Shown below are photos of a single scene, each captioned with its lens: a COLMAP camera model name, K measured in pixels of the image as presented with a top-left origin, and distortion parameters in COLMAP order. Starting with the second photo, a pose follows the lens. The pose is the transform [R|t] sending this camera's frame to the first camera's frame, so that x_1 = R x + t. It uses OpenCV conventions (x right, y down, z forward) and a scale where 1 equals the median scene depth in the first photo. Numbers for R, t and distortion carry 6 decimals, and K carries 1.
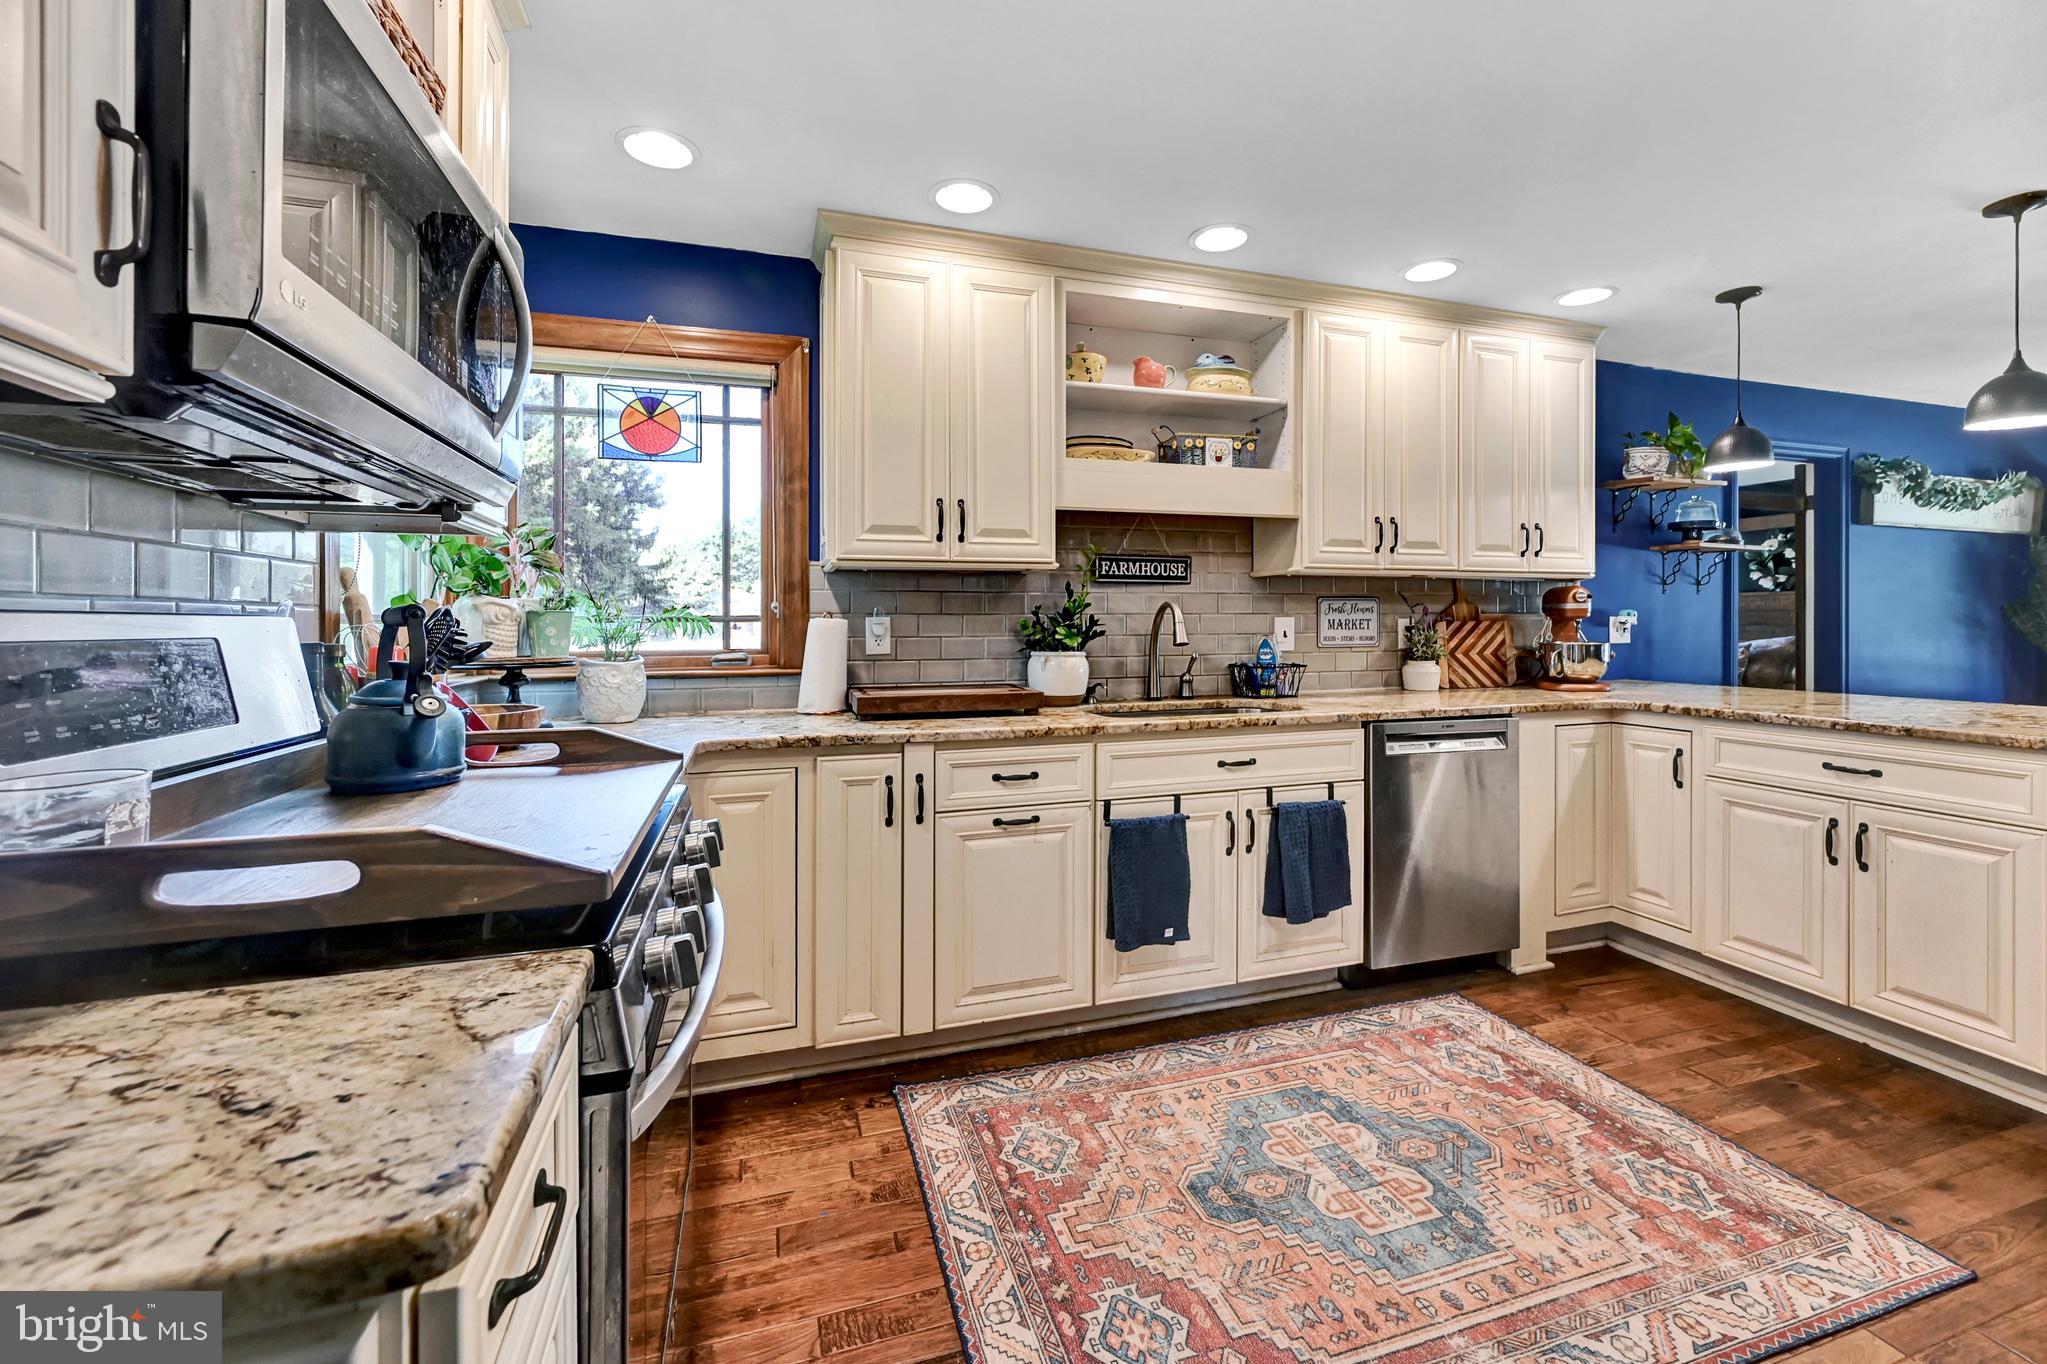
lens RADIAL K [[831.0, 0, 1030.9], [0, 831.0, 612.0], [0, 0, 1]] dist [0.000592, 0.000252]
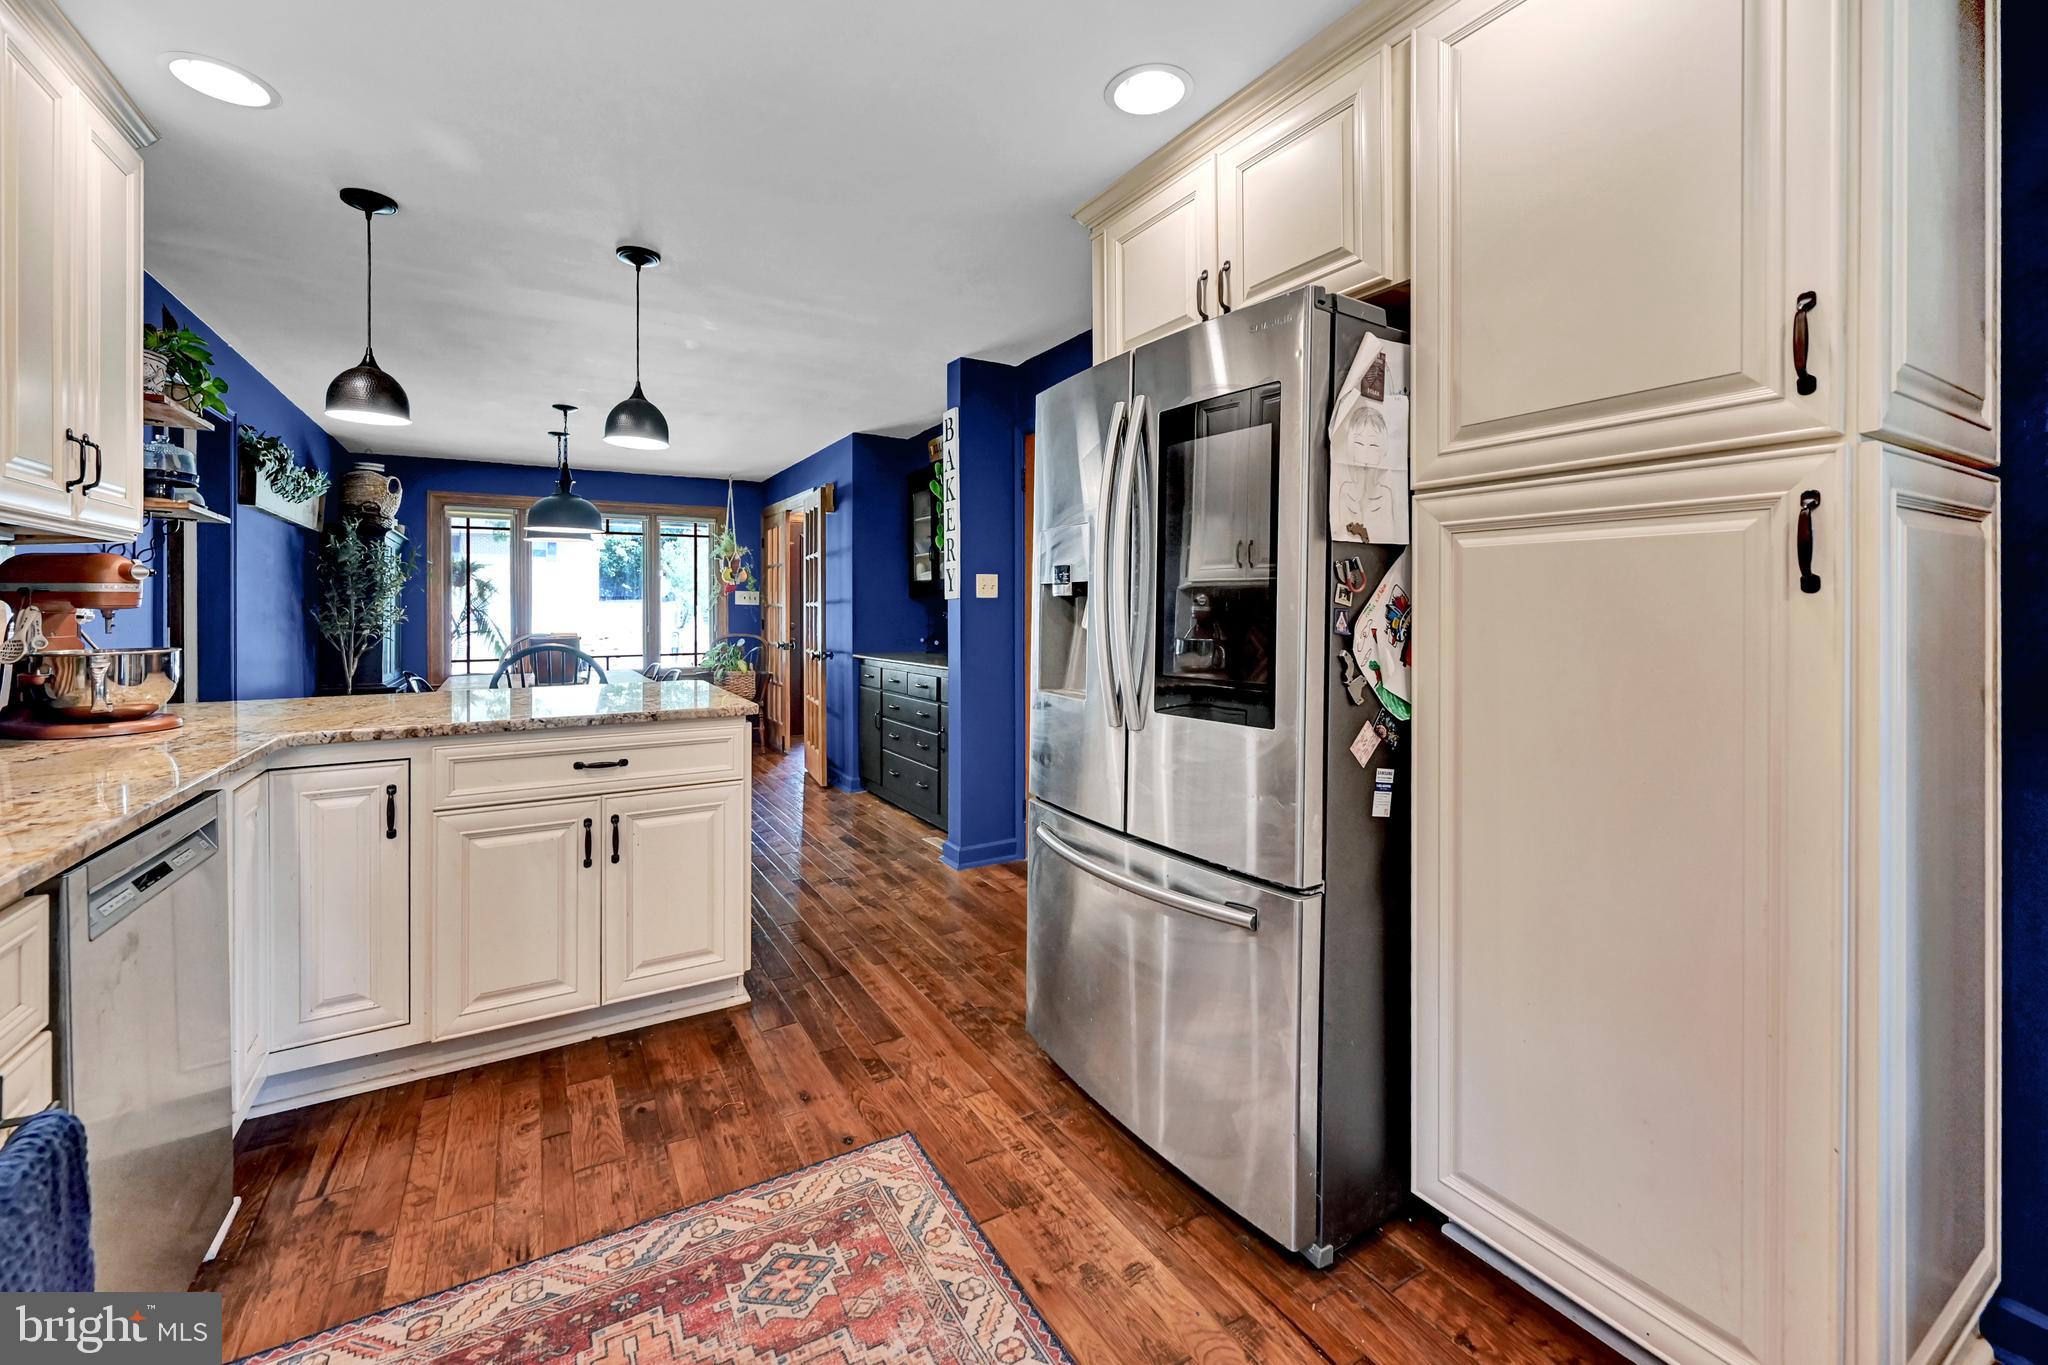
lens RADIAL K [[840.2, 0, 1023.6], [0, 840.2, 620.4], [0, 0, 1]] dist [-0.000328, -0.000016]
pose [[-0.221353, -0.008911, 0.975153, -0.082702], [-0.006593, 0.999949, 0.007641, 0.009528], [-0.975171, -0.004738, -0.221401, 0.717086]]
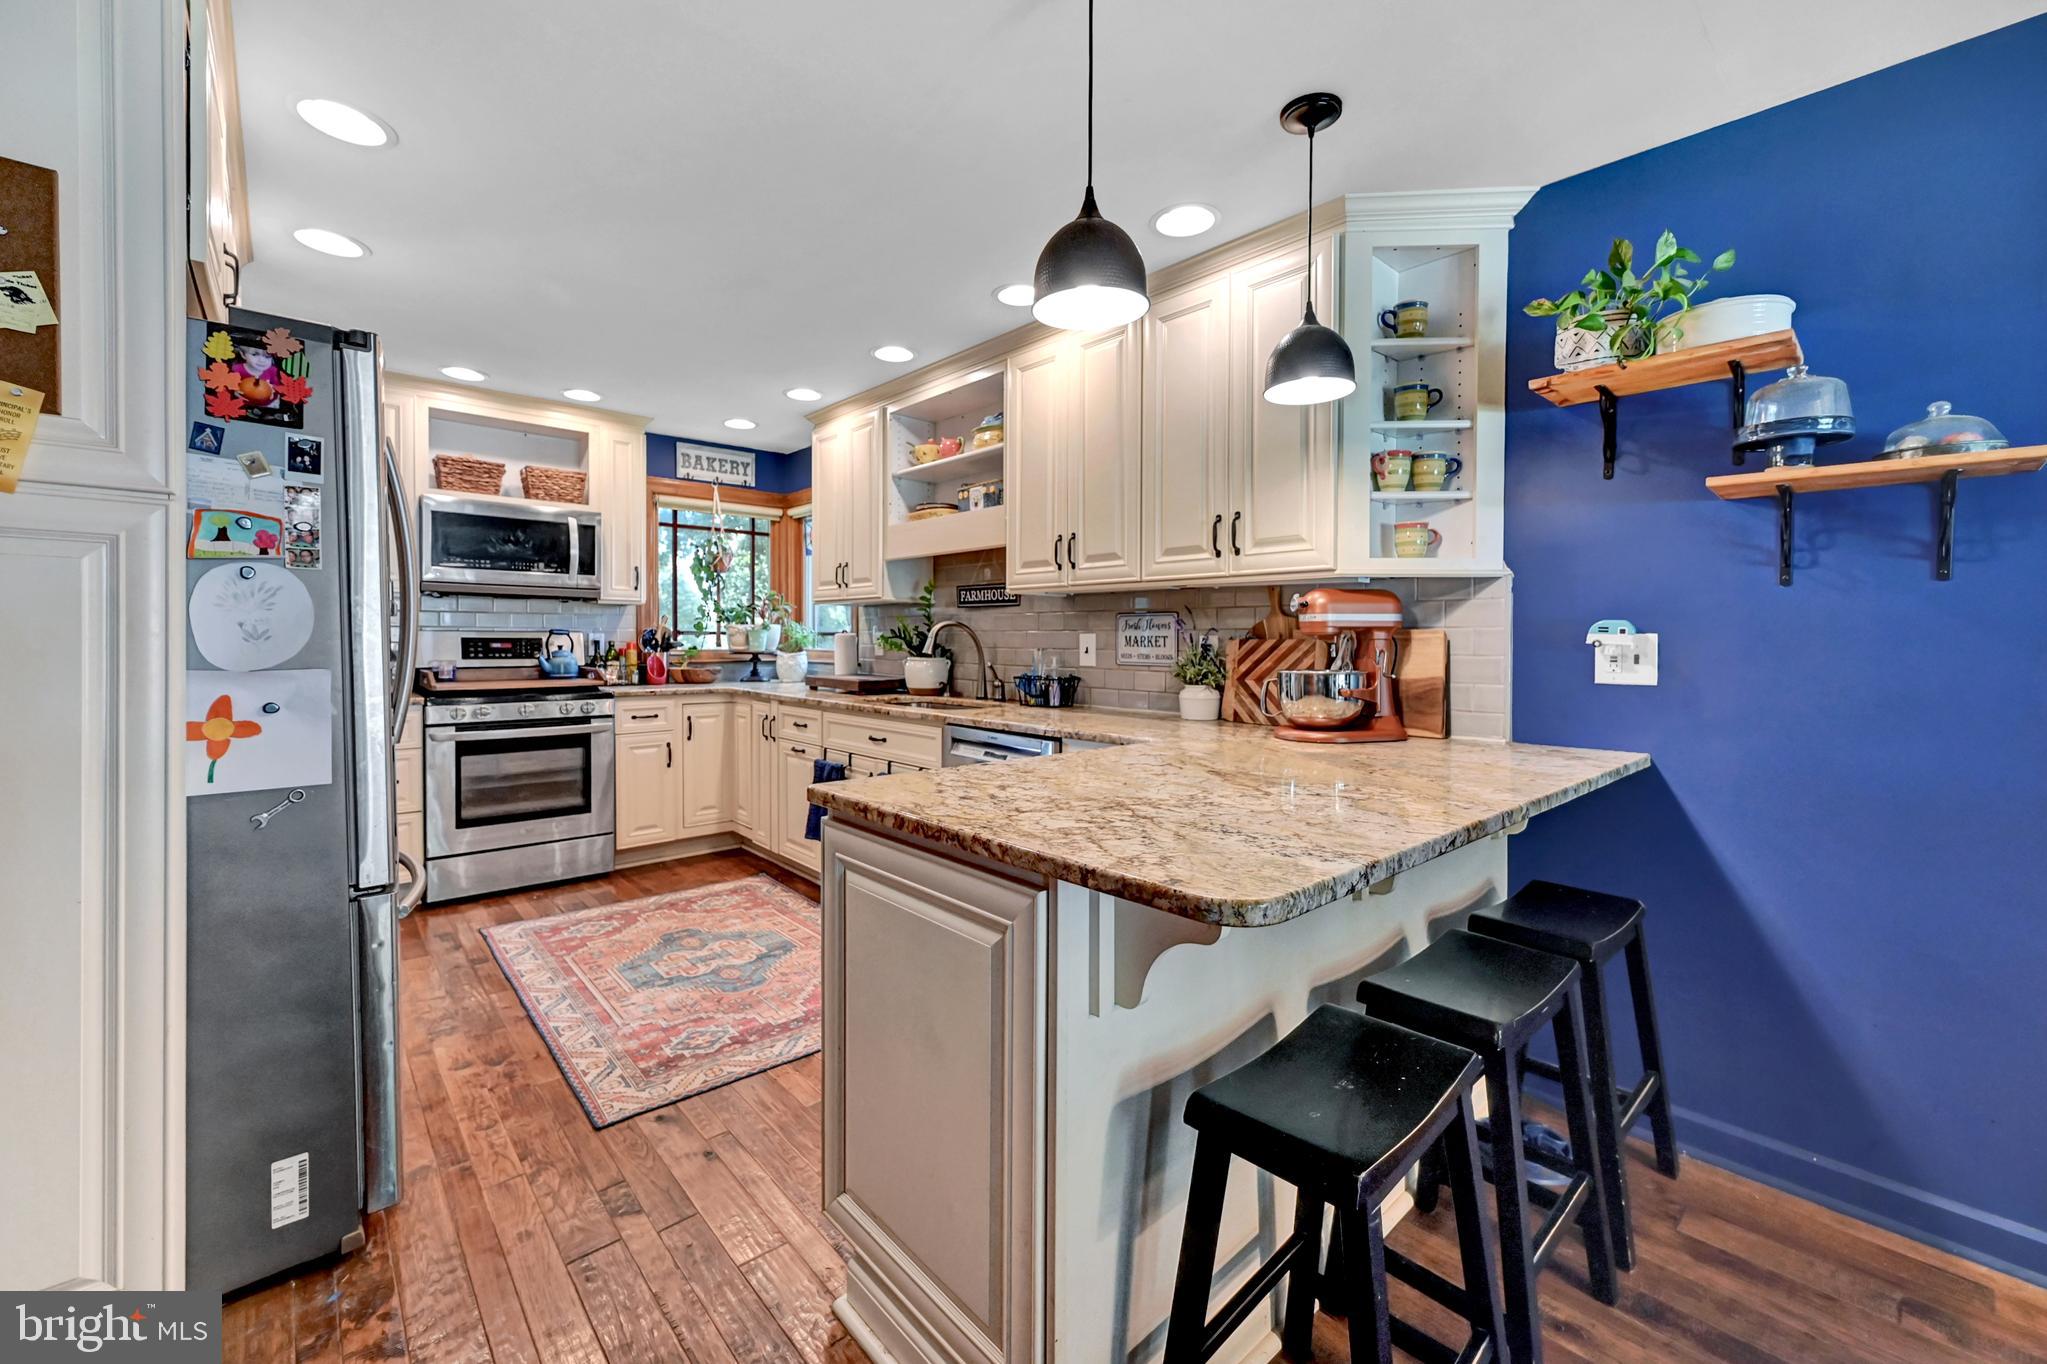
lens RADIAL K [[819.4, 0, 1018.7], [0, 819.4, 633.6], [0, 0, 1]] dist [0.000661, 0.000214]
pose [[0.403078, 0.001009, -0.915165, 1.669426], [0.003477, 0.999990, 0.002634, 0.004095], [0.915159, -0.004243, 0.403071, 0.700870]]
